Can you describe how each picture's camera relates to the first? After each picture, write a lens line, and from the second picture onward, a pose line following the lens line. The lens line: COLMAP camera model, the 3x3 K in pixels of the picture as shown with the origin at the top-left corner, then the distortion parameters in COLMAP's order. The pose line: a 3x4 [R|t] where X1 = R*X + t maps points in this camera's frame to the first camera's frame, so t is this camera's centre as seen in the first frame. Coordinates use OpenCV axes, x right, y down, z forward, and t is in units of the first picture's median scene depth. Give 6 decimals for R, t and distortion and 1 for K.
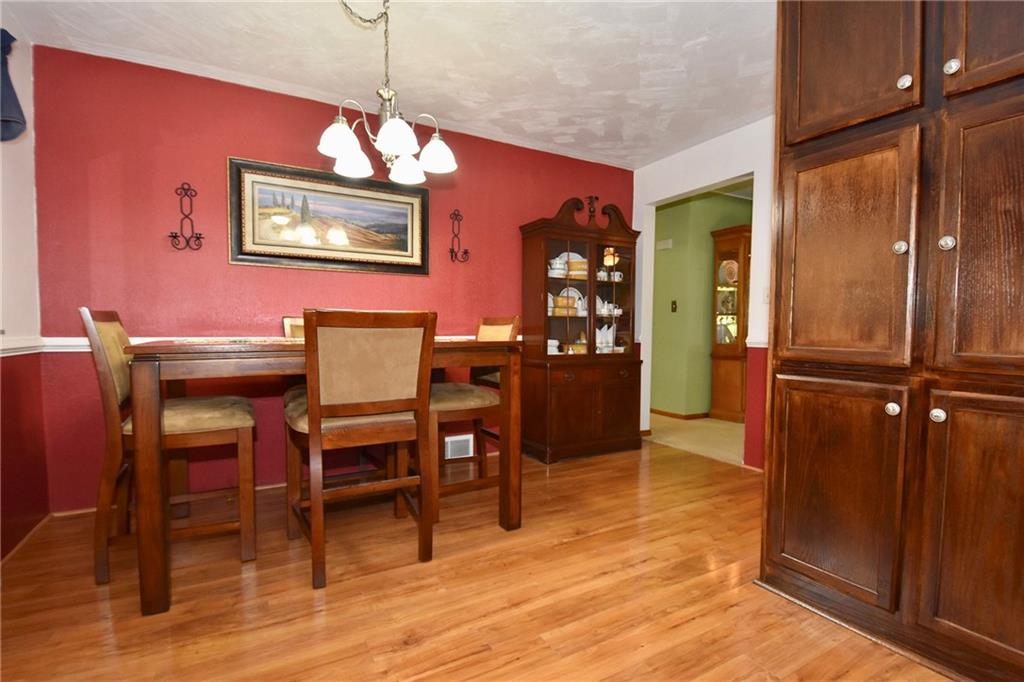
lens RADIAL K [[479.5, 0, 512.1], [0, 479.5, 352.8], [0, 0, 1]] dist [-0.003104, -0.000545]
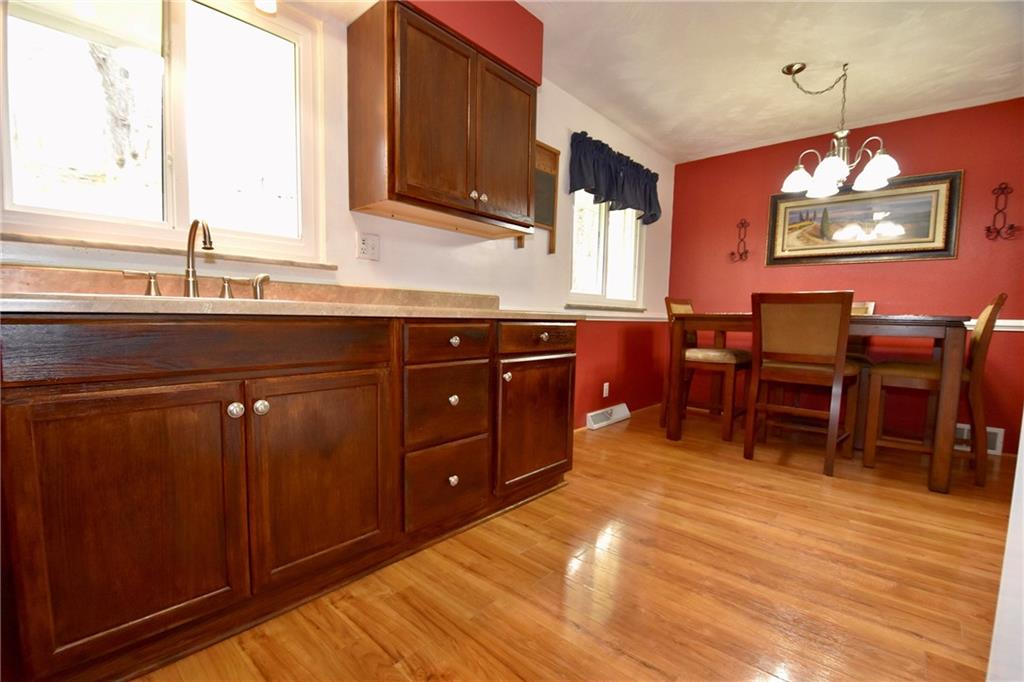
lens RADIAL K [[454.5, 0, 500.1], [0, 454.5, 350.8], [0, 0, 1]] dist [0.015239, -0.019578]
pose [[0.309941, 0.075037, -0.947790, 0.592017], [-0.066345, 0.996158, 0.057171, 0.055484], [0.948438, 0.045162, 0.313729, -0.250918]]
